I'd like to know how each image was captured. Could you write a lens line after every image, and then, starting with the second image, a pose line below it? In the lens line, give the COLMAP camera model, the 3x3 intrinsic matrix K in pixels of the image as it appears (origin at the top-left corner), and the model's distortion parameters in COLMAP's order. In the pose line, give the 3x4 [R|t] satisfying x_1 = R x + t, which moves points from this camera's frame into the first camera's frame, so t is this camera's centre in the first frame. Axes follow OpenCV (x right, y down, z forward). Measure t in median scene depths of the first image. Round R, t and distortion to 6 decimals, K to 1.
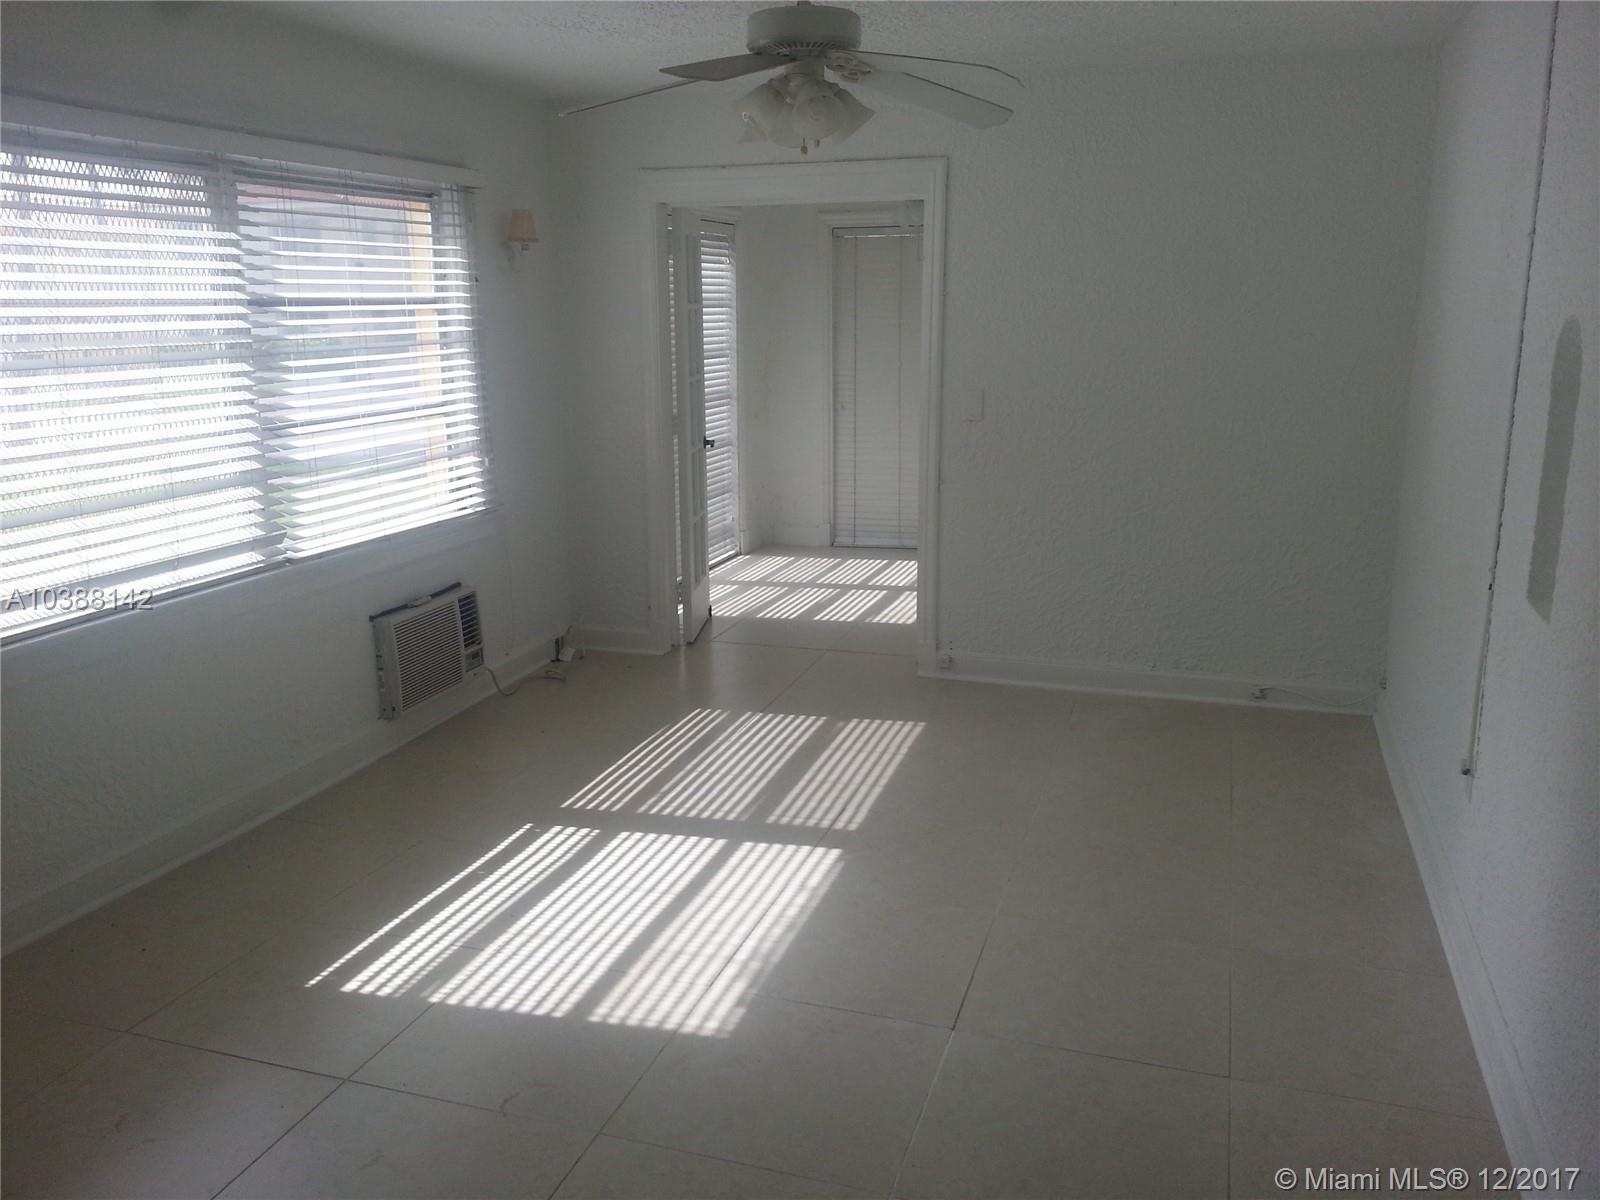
lens RADIAL K [[1318.0, 0, 806.2], [0, 1318.0, 595.8], [0, 0, 1]] dist [0.067460, -0.073397]
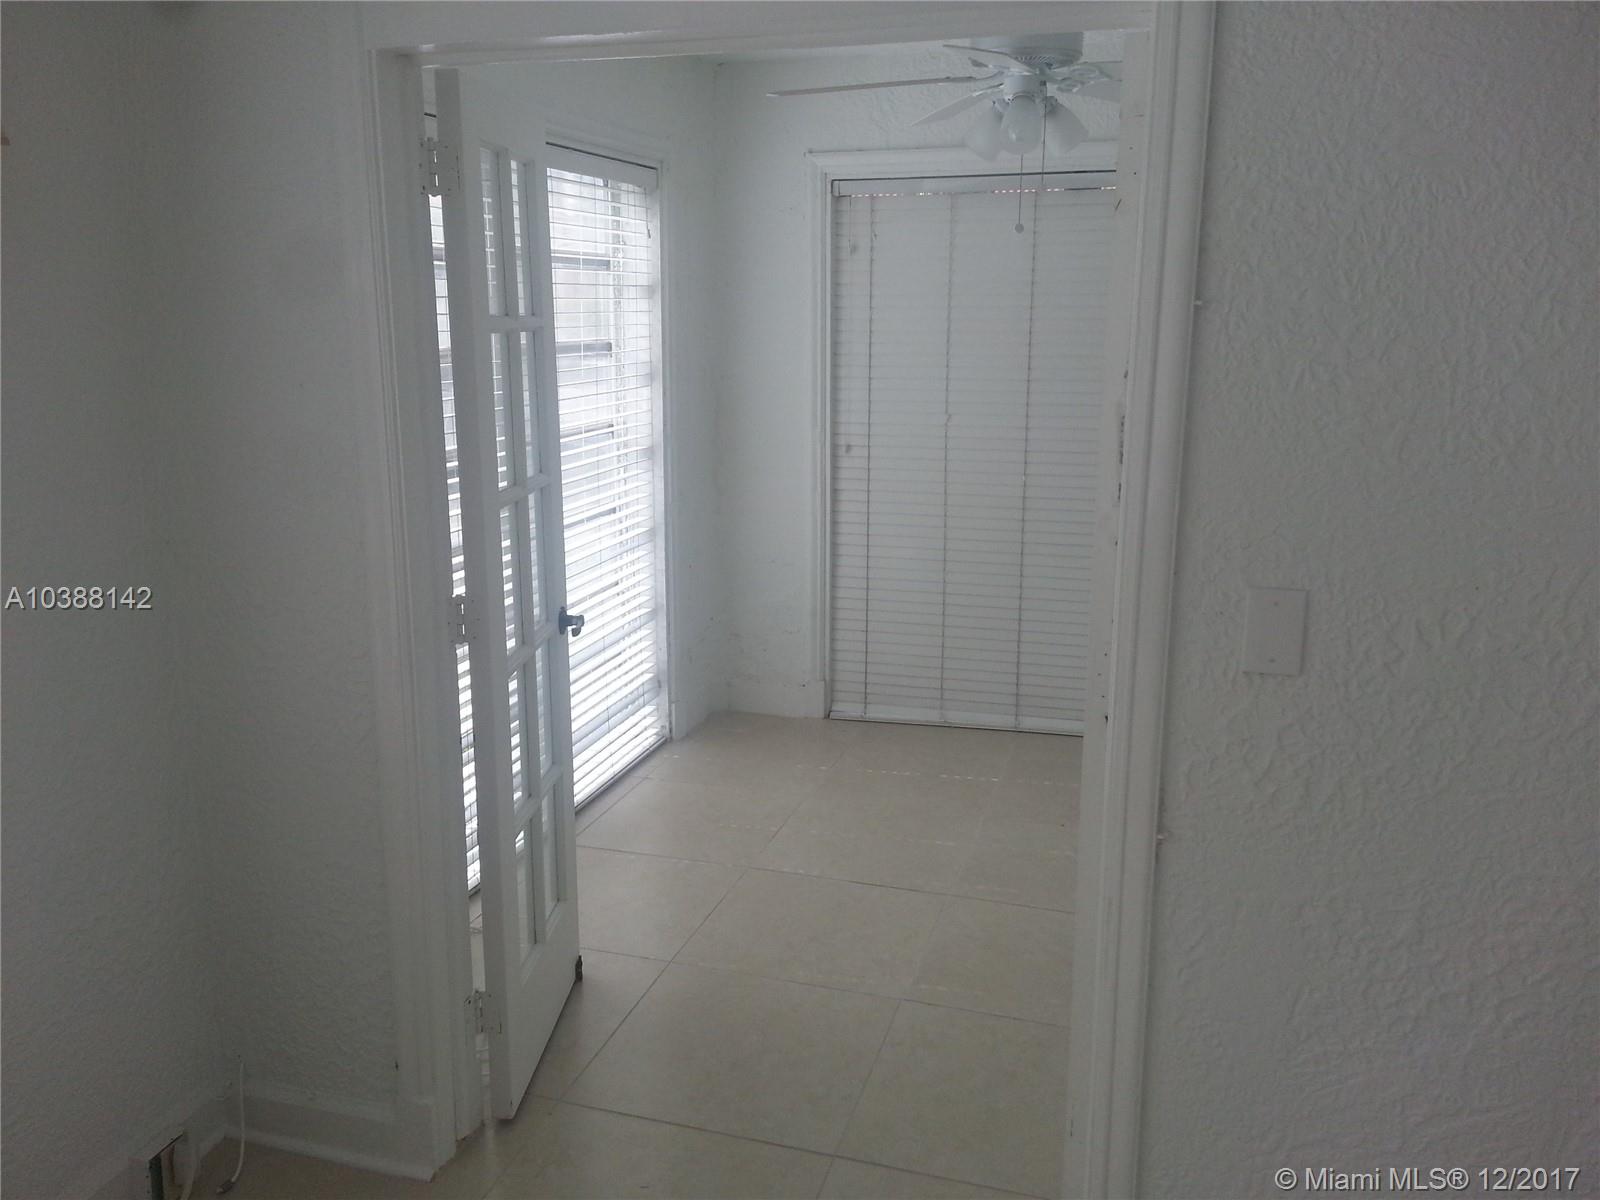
lens RADIAL K [[1318.0, 0, 797.9], [0, 1318.0, 600.0], [0, 0, 1]] dist [0.067460, -0.073397]
pose [[0.999958, 0.002677, 0.008767, 0.001116], [-0.002721, 0.999984, 0.004939, -0.127861], [-0.008754, -0.004963, 0.999949, 0.549359]]
